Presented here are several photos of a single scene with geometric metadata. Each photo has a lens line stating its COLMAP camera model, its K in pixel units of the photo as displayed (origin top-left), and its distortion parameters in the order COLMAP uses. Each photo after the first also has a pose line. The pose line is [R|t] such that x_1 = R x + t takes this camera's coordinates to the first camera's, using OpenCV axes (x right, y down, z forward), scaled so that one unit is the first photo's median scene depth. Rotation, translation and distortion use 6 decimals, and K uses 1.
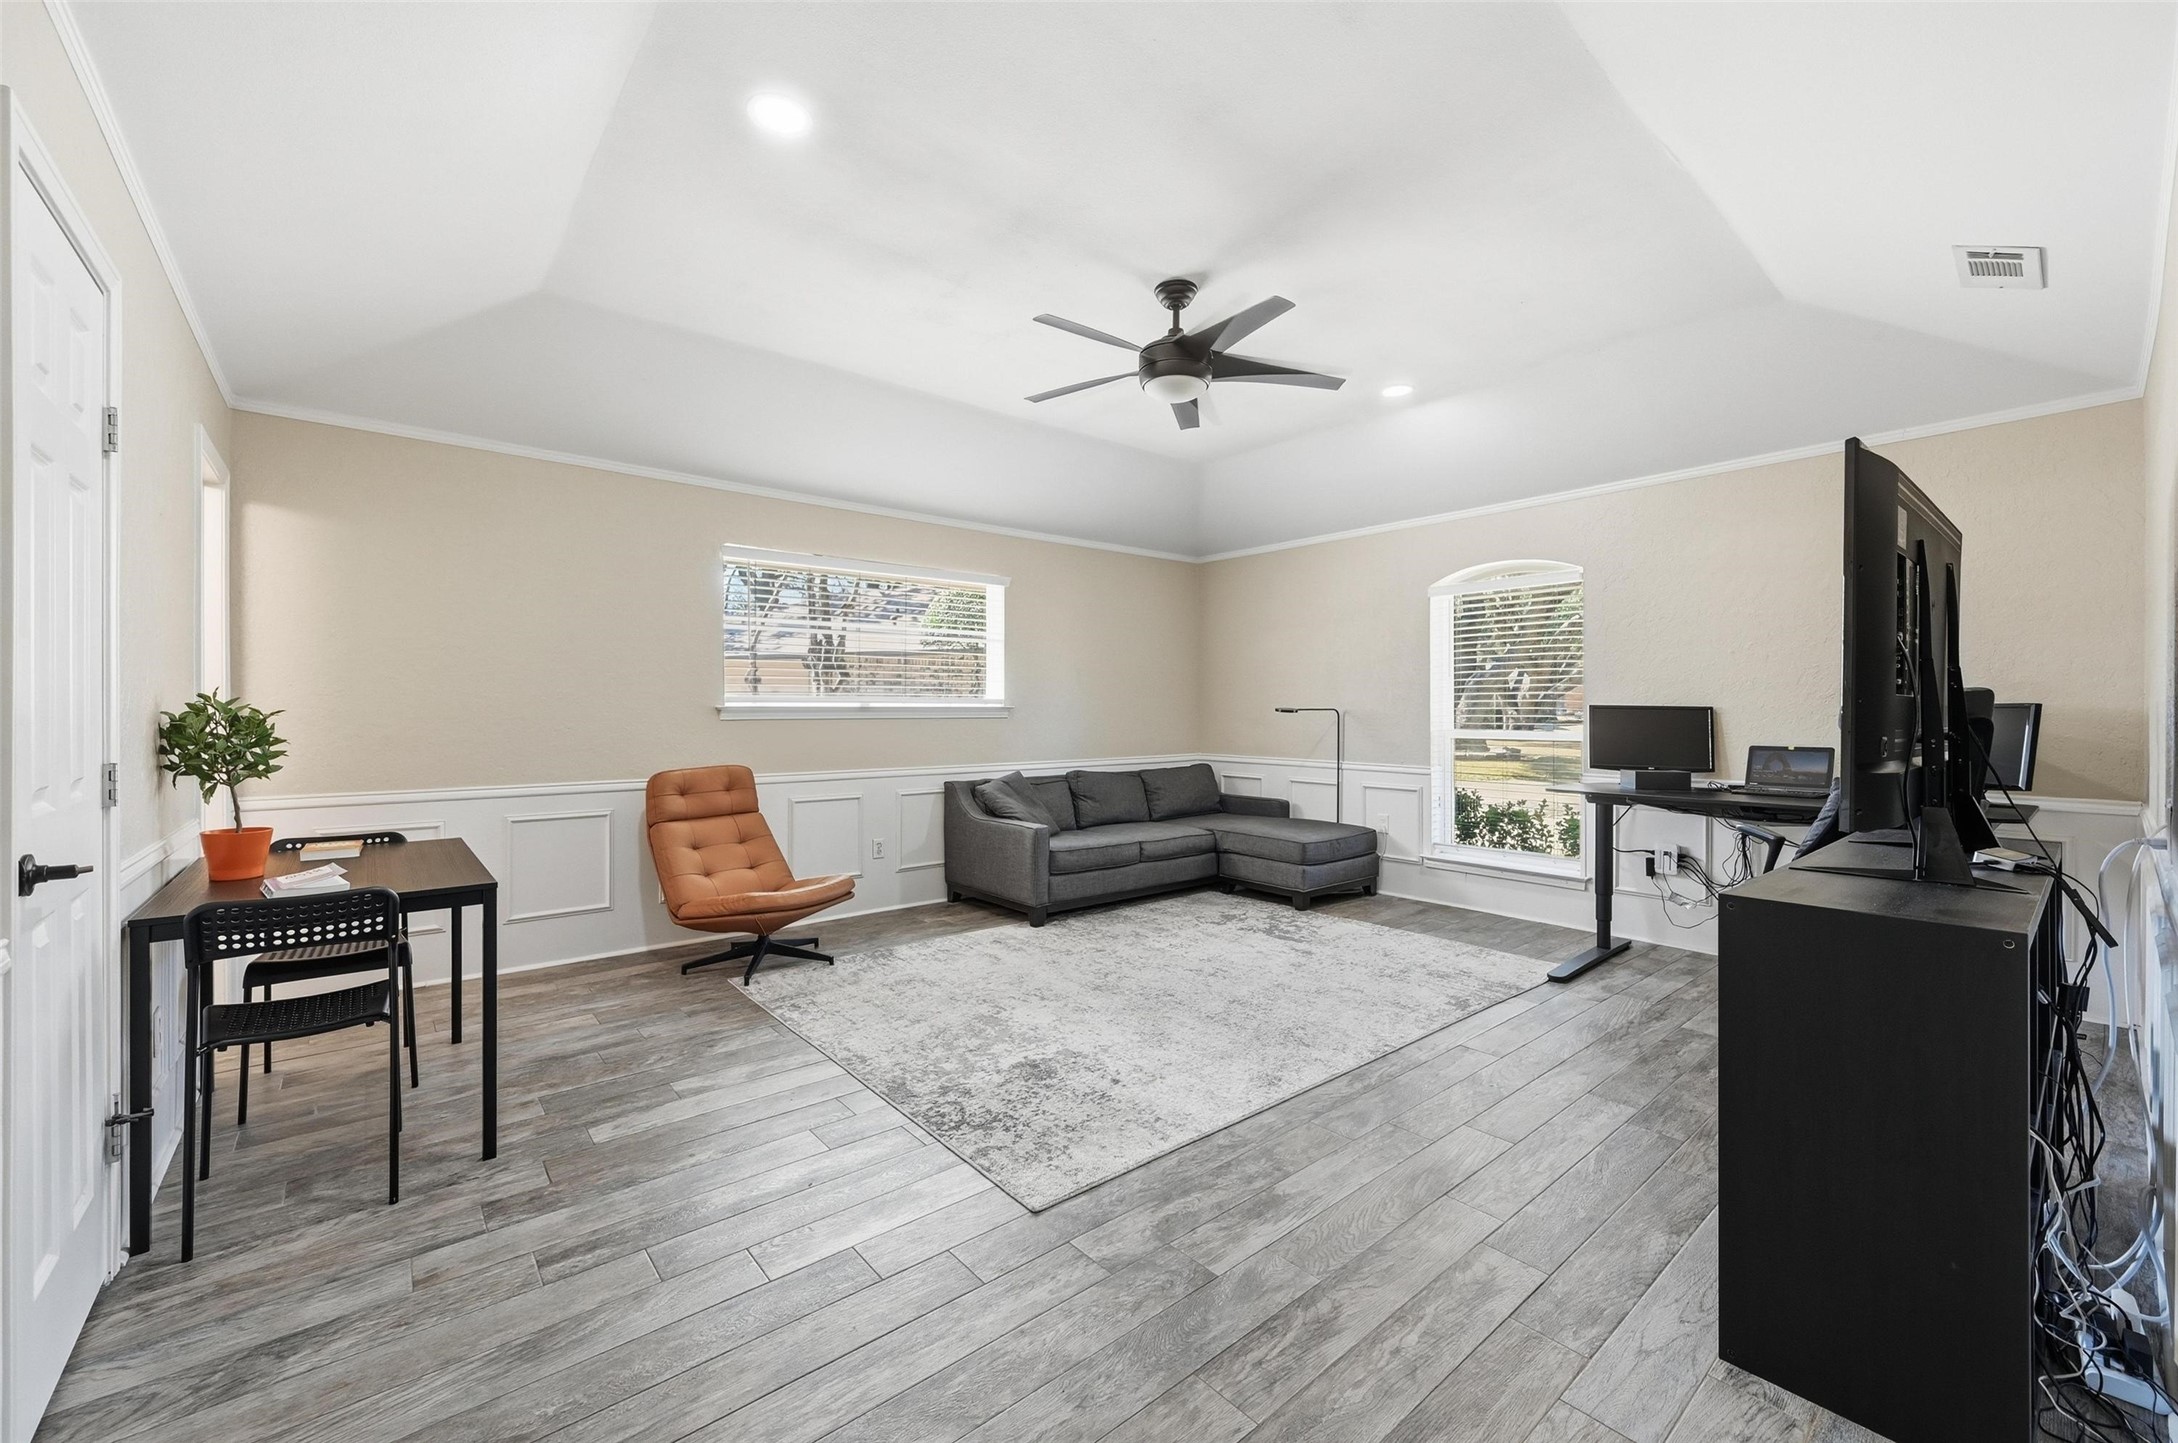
lens RADIAL K [[863.1, 0, 1104.0], [0, 863.1, 712.0], [0, 0, 1]] dist [0.000256, 0.000221]
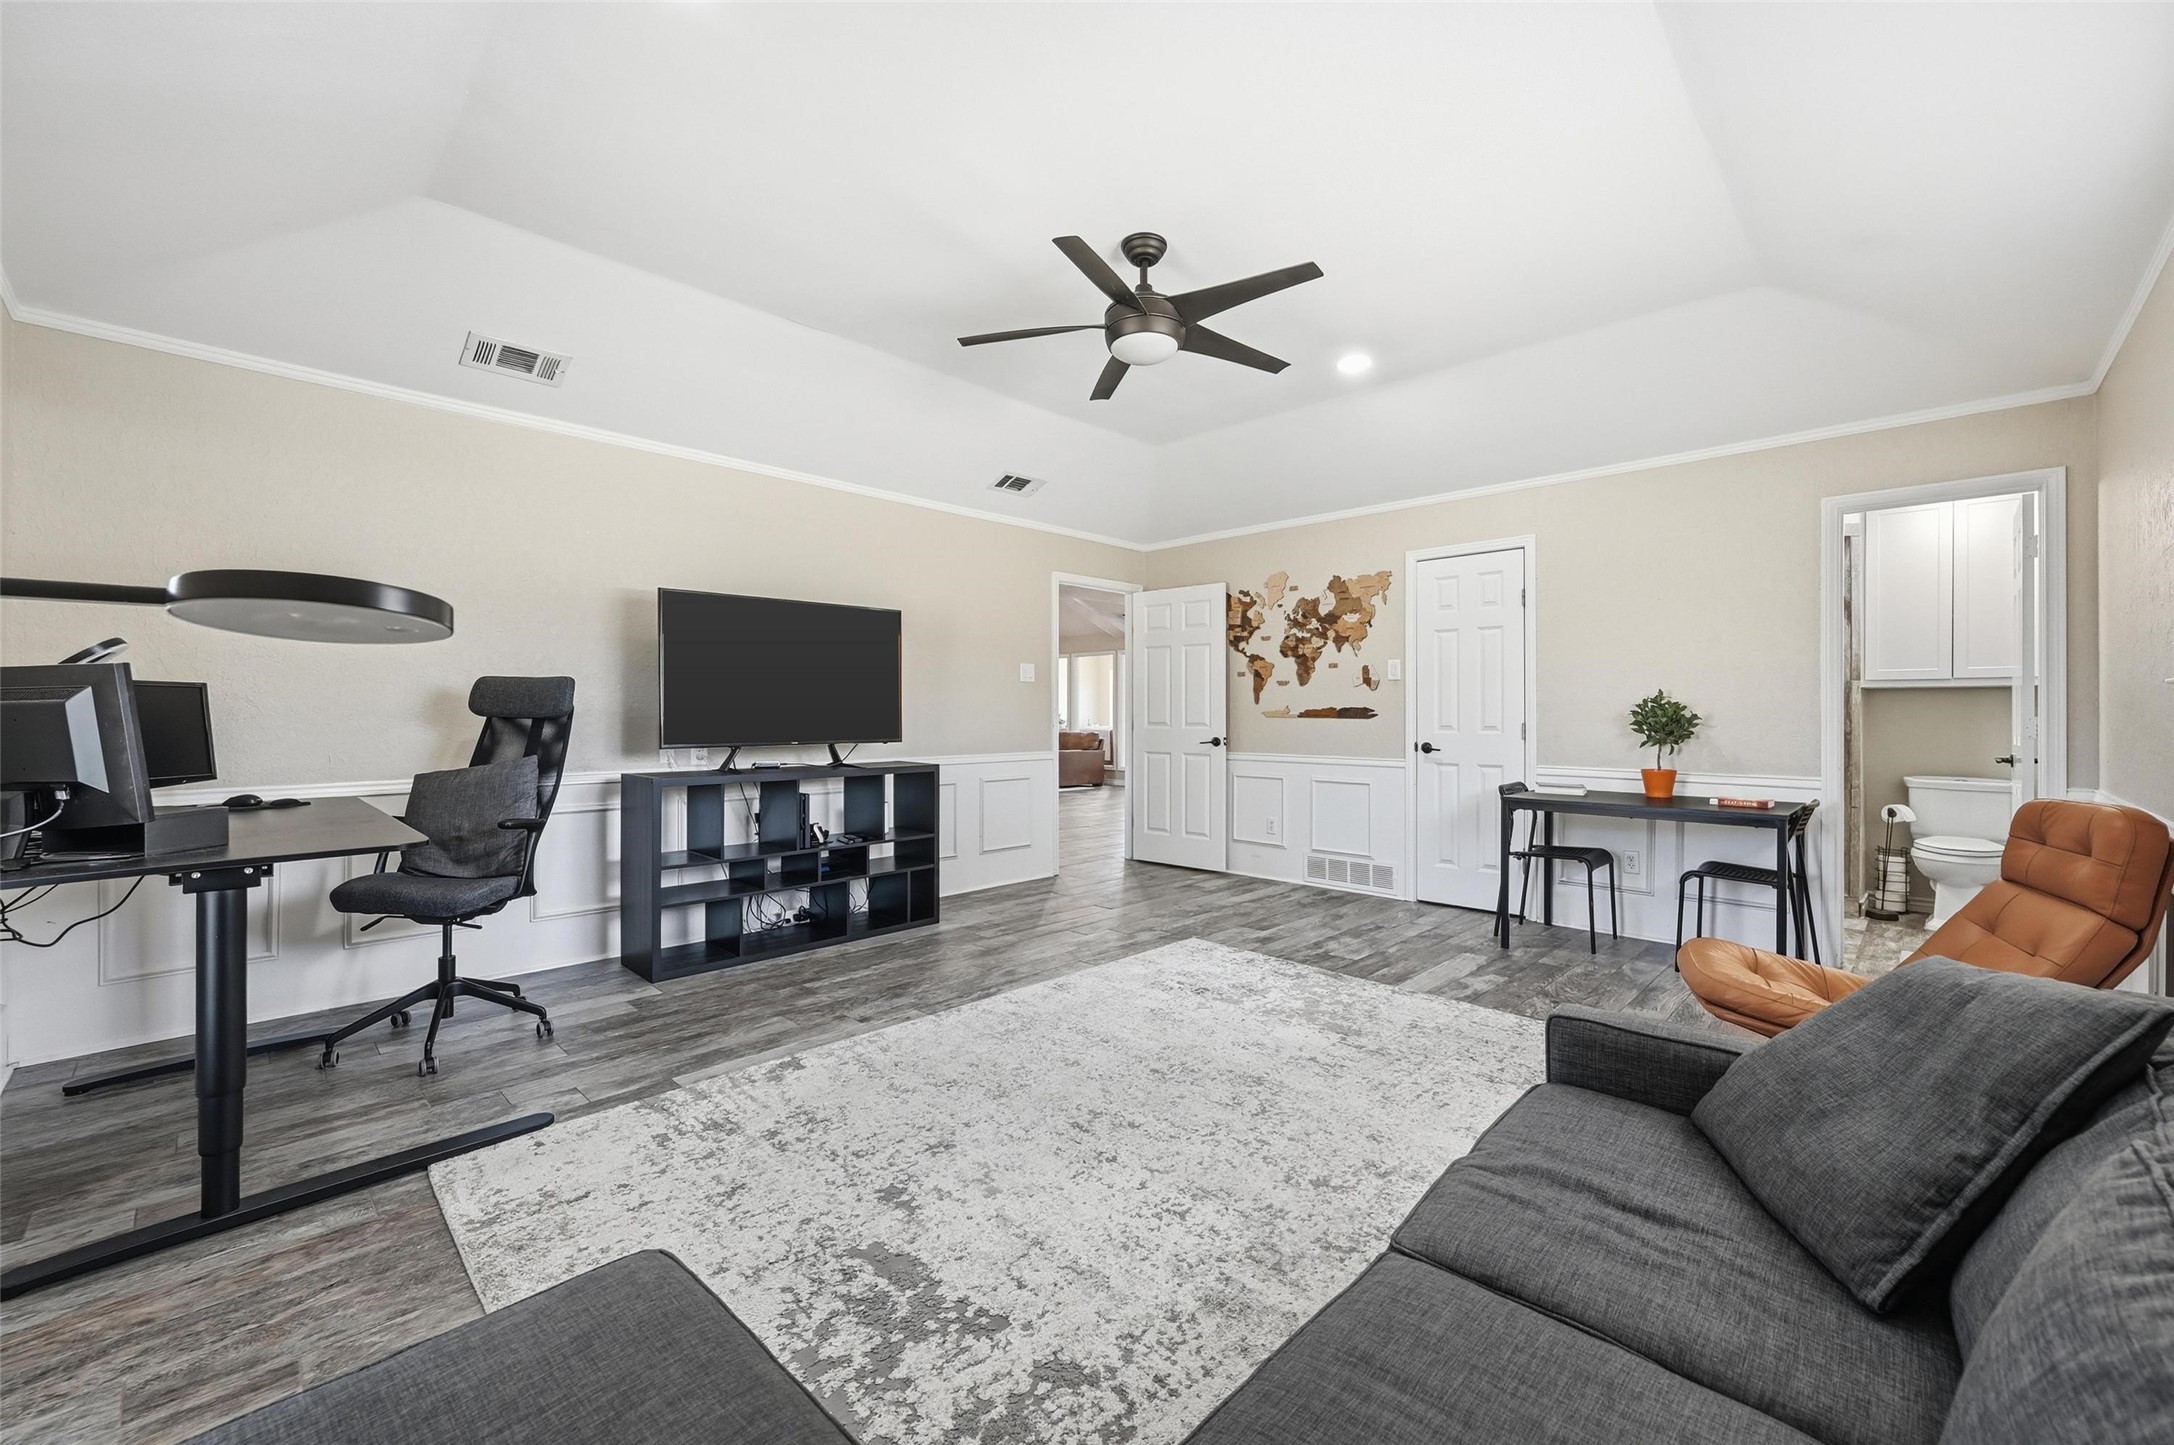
lens RADIAL K [[861.5, 0, 1102.0], [0, 861.5, 713.0], [0, 0, 1]] dist [0.000256, 0.000221]
pose [[-0.995436, -0.002766, -0.095392, 0.213231], [-0.002793, 0.999996, 0.000151, 0.016714], [0.095391, 0.000417, -0.995440, 1.901252]]
